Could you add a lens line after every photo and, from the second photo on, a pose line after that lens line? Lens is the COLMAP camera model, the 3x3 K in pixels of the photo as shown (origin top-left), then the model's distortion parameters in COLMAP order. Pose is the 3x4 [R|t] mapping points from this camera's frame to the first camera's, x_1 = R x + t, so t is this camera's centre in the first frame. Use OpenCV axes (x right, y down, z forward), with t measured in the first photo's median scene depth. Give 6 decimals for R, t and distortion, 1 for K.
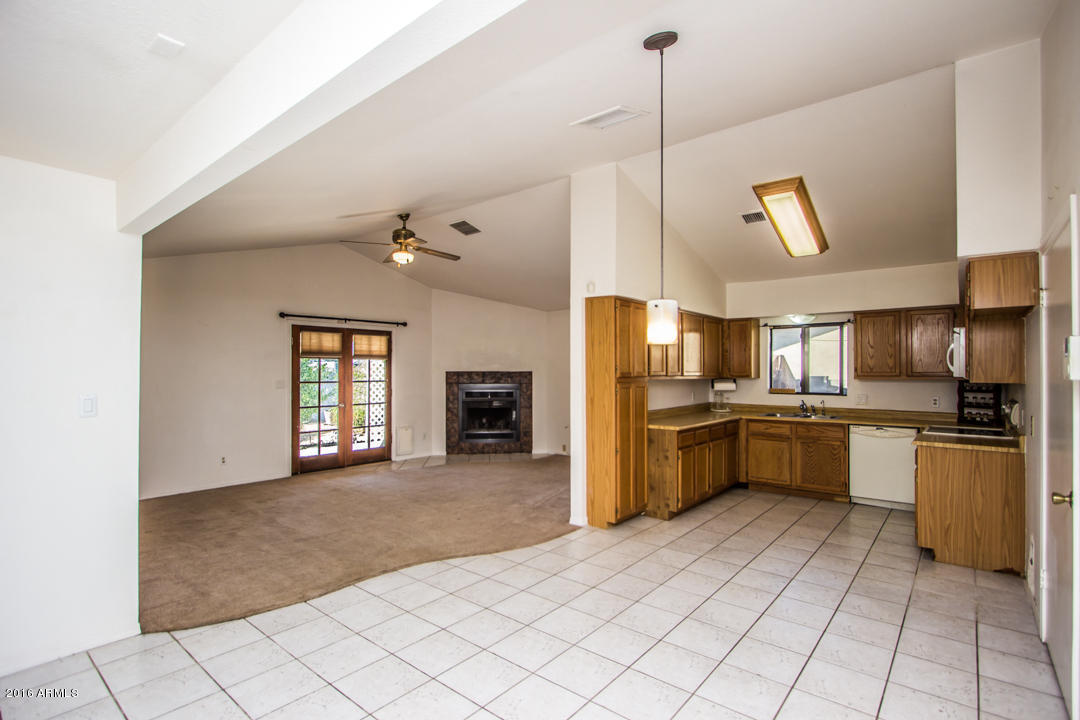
lens RADIAL K [[509.6, 0, 555.6], [0, 509.6, 369.3], [0, 0, 1]] dist [0.014049, 0.000052]
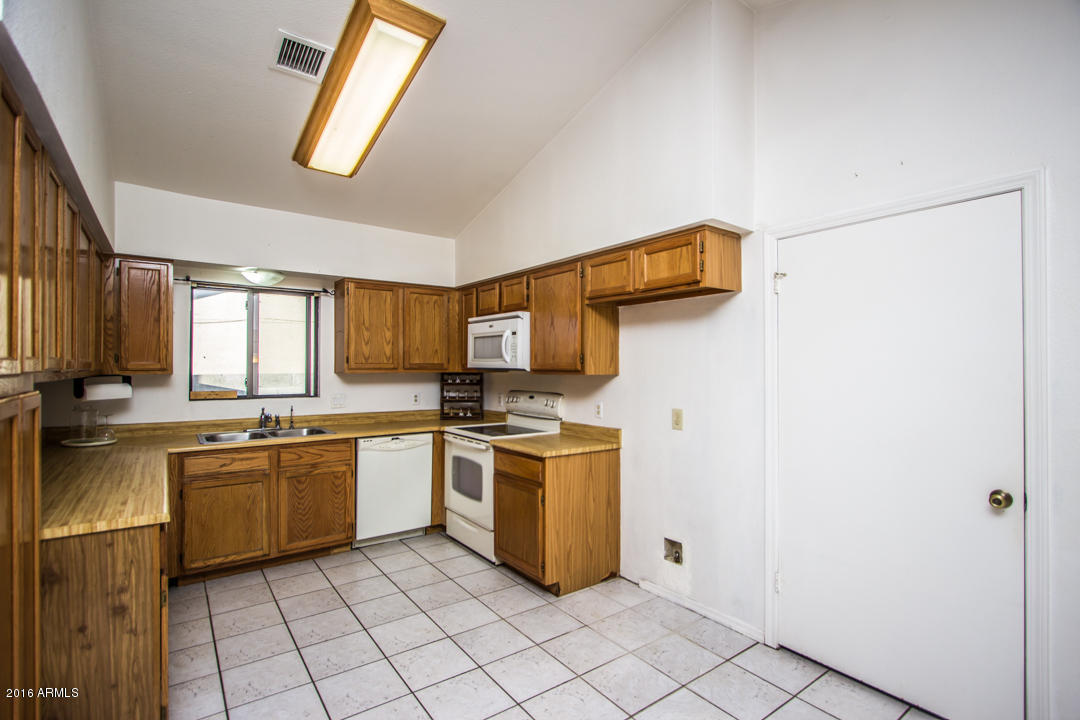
lens RADIAL K [[513.5, 0, 548.7], [0, 513.5, 365.0], [0, 0, 1]] dist [-0.007093, -0.000017]
pose [[0.257948, 0.000629, 0.966159, -0.032127], [-0.006559, 0.999978, 0.001101, 0.004892], [-0.966137, -0.006621, 0.257946, 0.523547]]
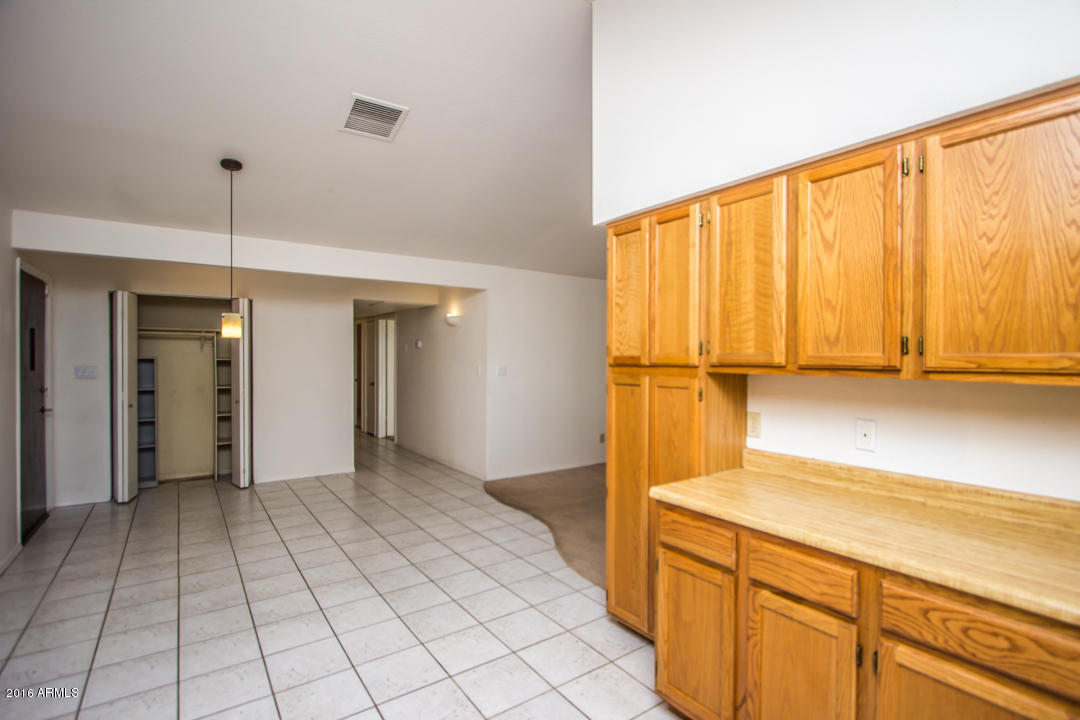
lens RADIAL K [[513.5, 0, 548.7], [0, 513.5, 365.0], [0, 0, 1]] dist [-0.007093, -0.000017]
pose [[-0.267500, 0.008370, -0.963521, 0.518759], [0.002228, 0.999965, 0.008068, 0.009223], [0.963555, 0.000012, -0.267509, 0.816242]]
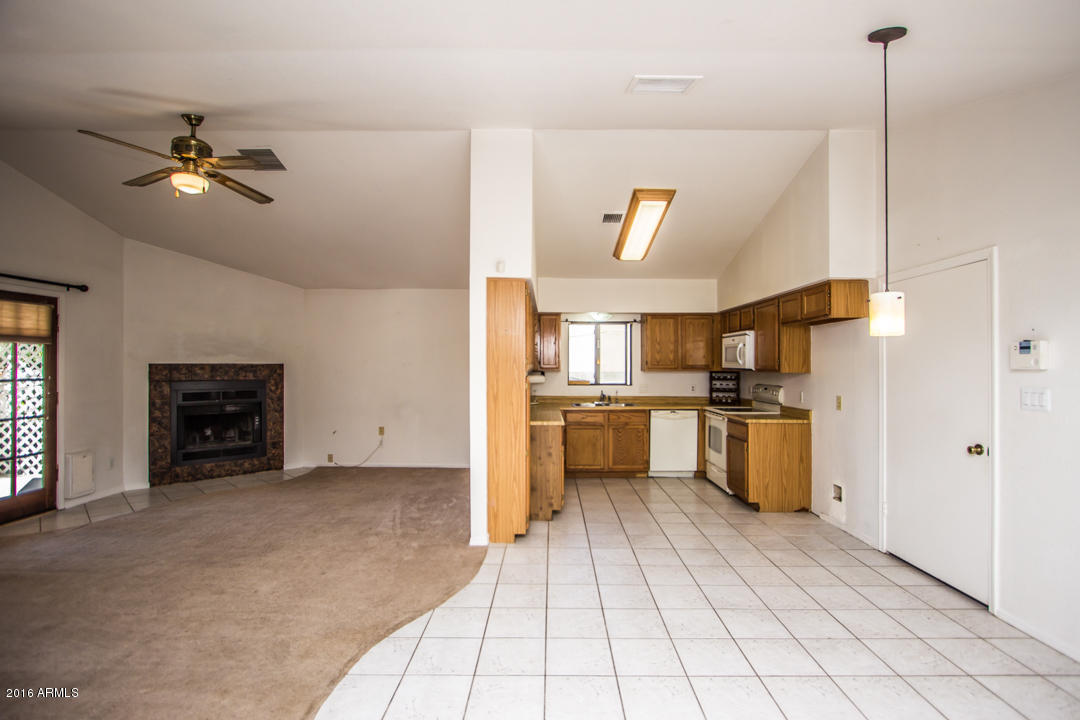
lens RADIAL K [[513.5, 0, 548.7], [0, 513.5, 365.0], [0, 0, 1]] dist [-0.007093, -0.000017]
pose [[0.786655, 0.000793, 0.617392, -0.306213], [-0.004324, 0.999982, 0.004224, 0.001239], [-0.617377, -0.005992, 0.786644, 0.204343]]
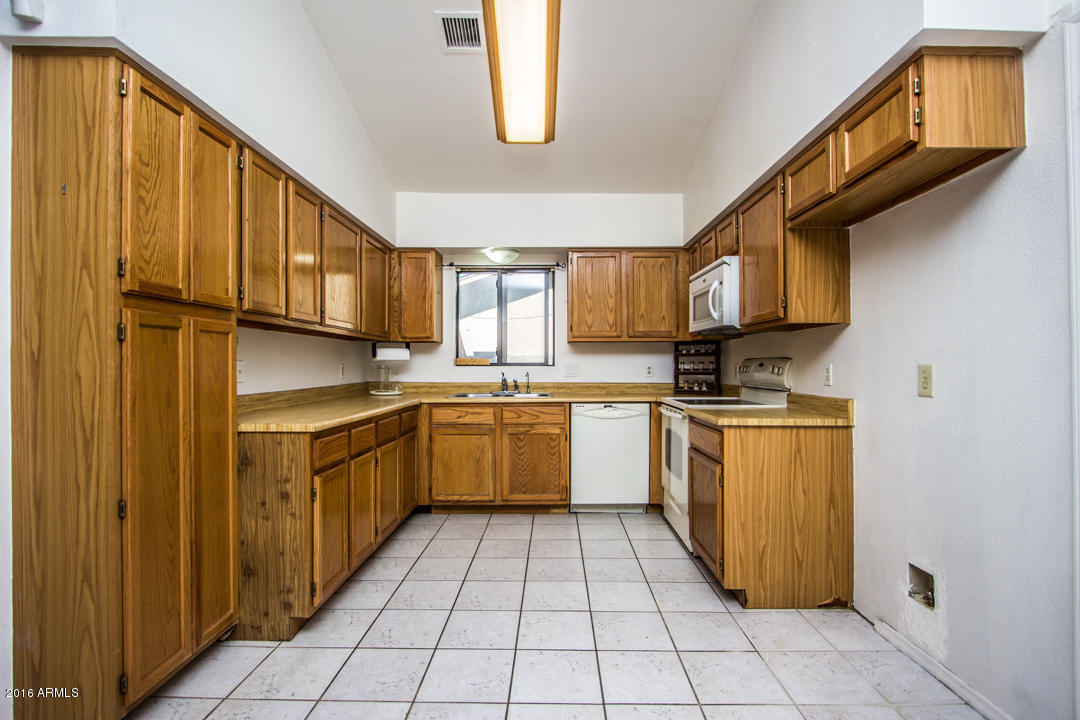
lens RADIAL K [[515.8, 0, 547.5], [0, 515.8, 361.3], [0, 0, 1]] dist [-0.003596, -0.000430]
pose [[0.789438, 0.001936, 0.613827, 0.101531], [-0.001999, 0.999998, -0.000582, 0.046656], [-0.613827, -0.000768, 0.789440, 0.421053]]
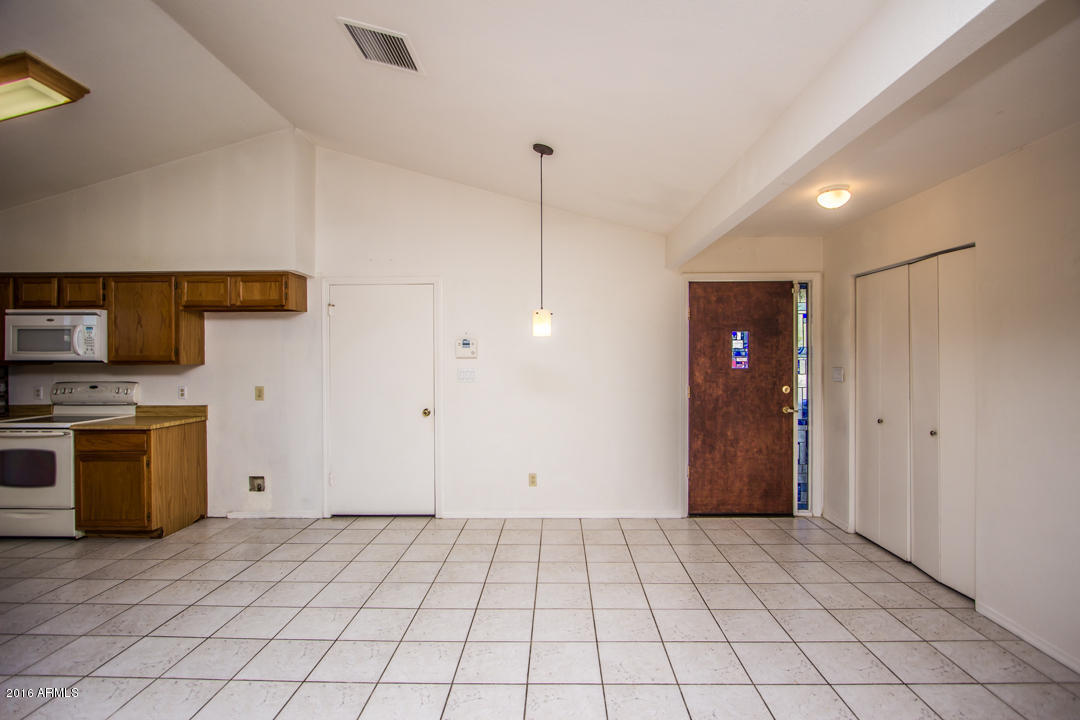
lens RADIAL K [[511.8, 0, 554.4], [0, 511.8, 358.1], [0, 0, 1]] dist [-0.015318, -0.000040]
pose [[-0.611330, -0.002240, 0.791373, -0.360175], [-0.001286, 0.999997, 0.001837, 0.005025], [-0.791375, 0.000105, -0.611331, 0.645388]]
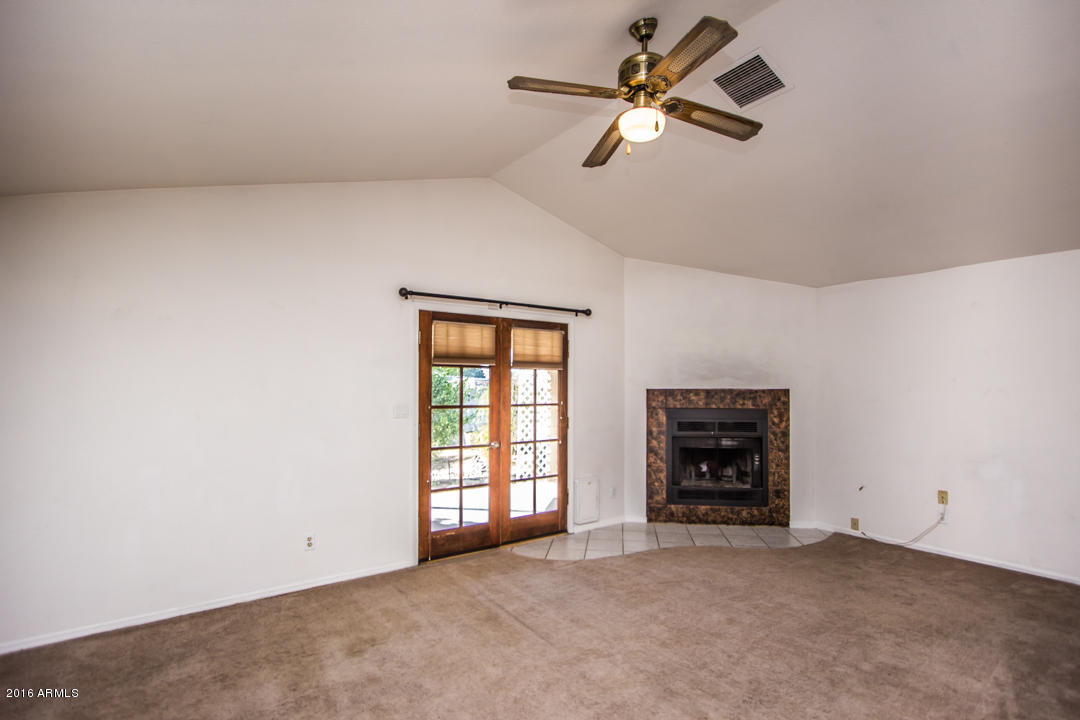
lens RADIAL K [[518.8, 0, 550.0], [0, 518.8, 383.9], [0, 0, 1]] dist [-0.003741, 0.000044]
pose [[0.966618, 0.000808, -0.256219, -0.235393], [-0.001669, 0.999994, -0.003142, 0.000608], [0.256215, 0.003465, 0.966614, 0.502258]]
